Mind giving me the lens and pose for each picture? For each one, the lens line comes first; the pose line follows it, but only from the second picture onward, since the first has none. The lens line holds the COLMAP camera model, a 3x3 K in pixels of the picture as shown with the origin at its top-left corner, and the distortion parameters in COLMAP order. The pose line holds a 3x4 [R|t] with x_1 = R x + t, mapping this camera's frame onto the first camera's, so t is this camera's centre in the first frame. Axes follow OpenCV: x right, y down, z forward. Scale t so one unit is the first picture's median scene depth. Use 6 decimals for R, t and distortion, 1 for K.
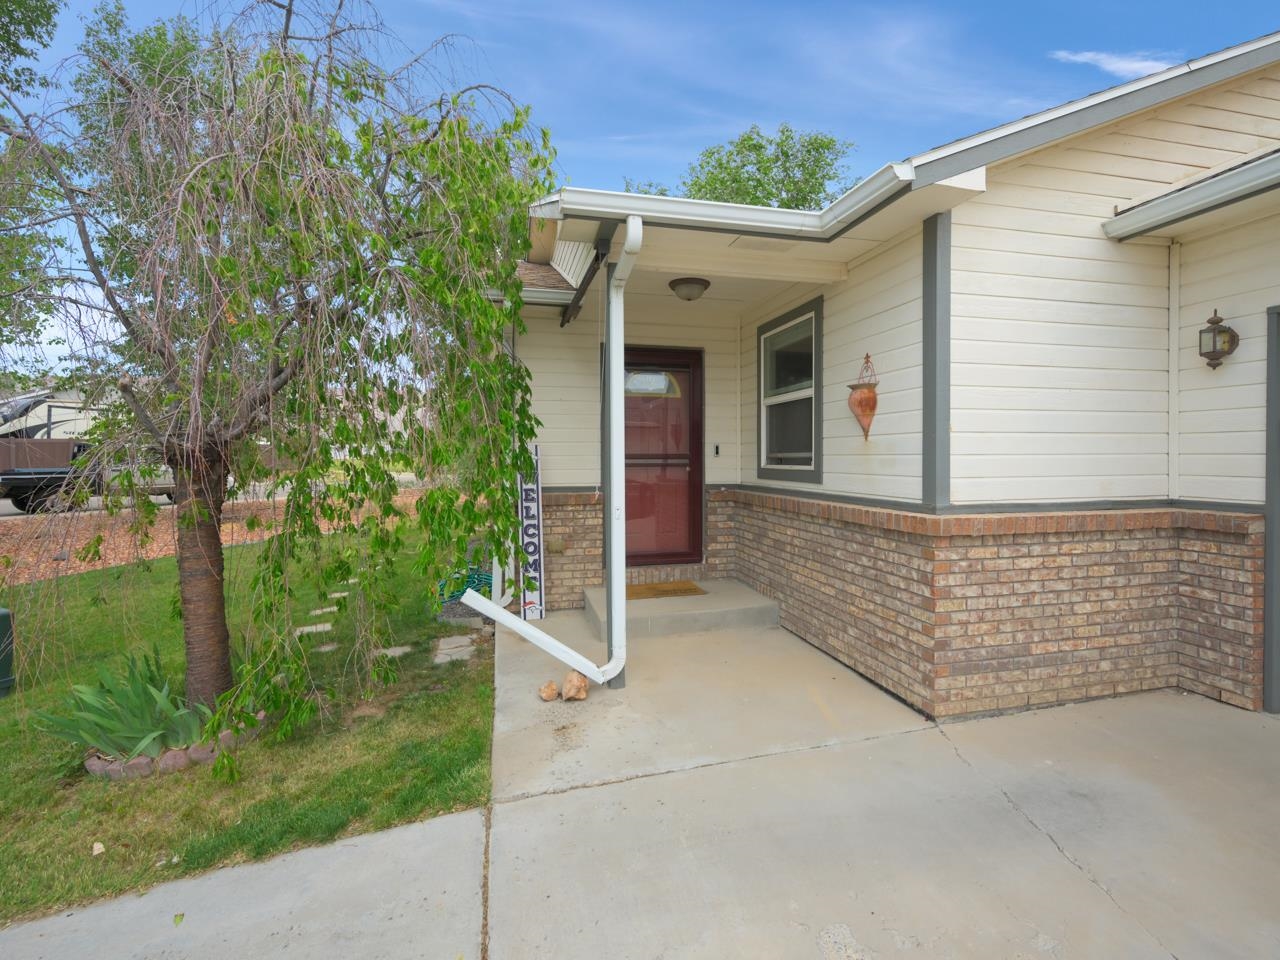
lens RADIAL K [[572.9, 0, 639.3], [0, 572.9, 468.9], [0, 0, 1]] dist [-0.001058, 0.000369]
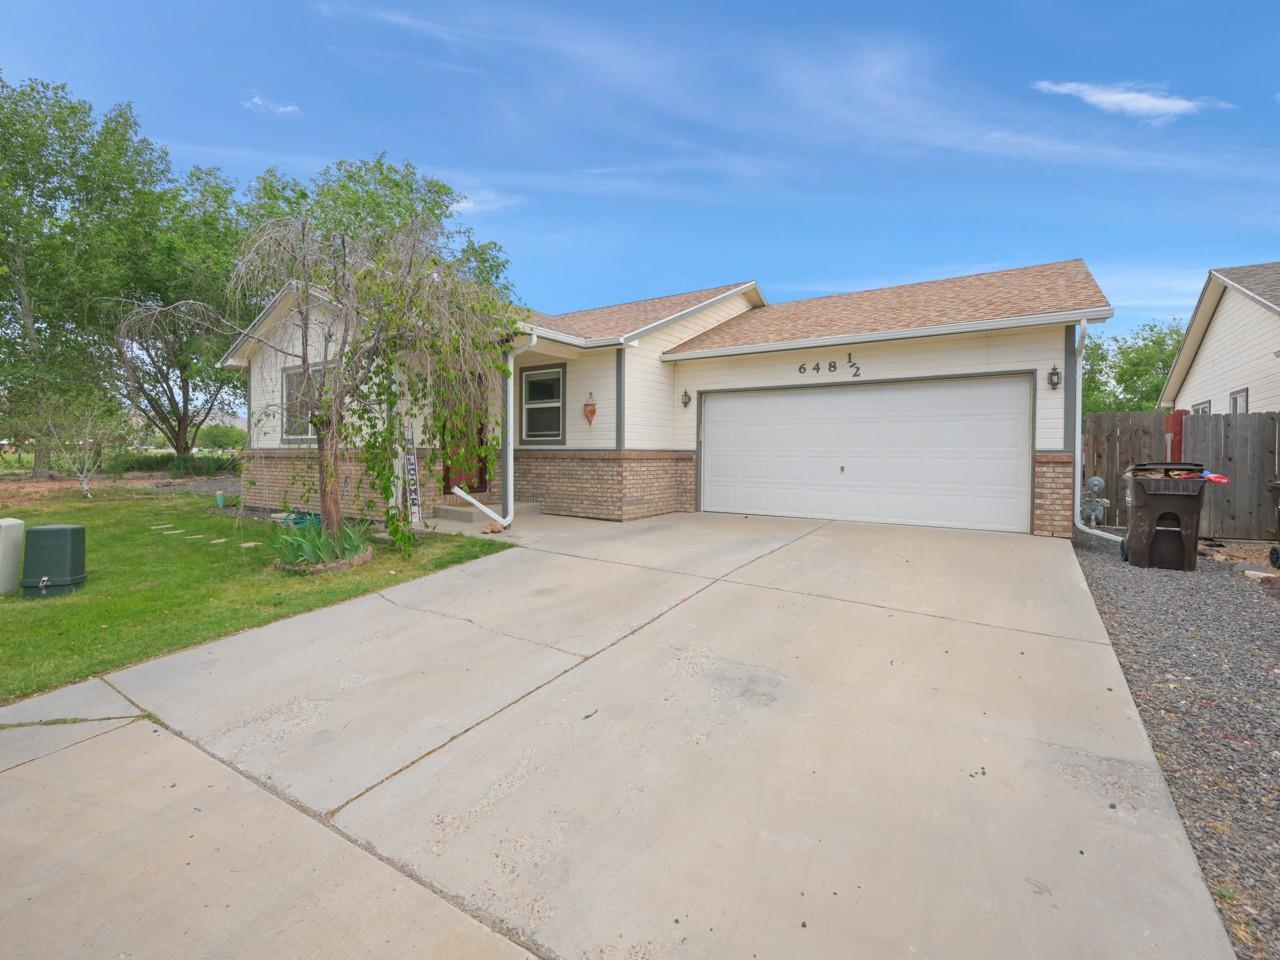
lens RADIAL K [[572.9, 0, 639.3], [0, 572.9, 468.9], [0, 0, 1]] dist [-0.001058, 0.000369]
pose [[0.728630, -0.009697, 0.684839, -1.301855], [0.006032, 0.999952, 0.007742, 0.133343], [-0.684881, -0.001510, 0.728653, -1.092790]]
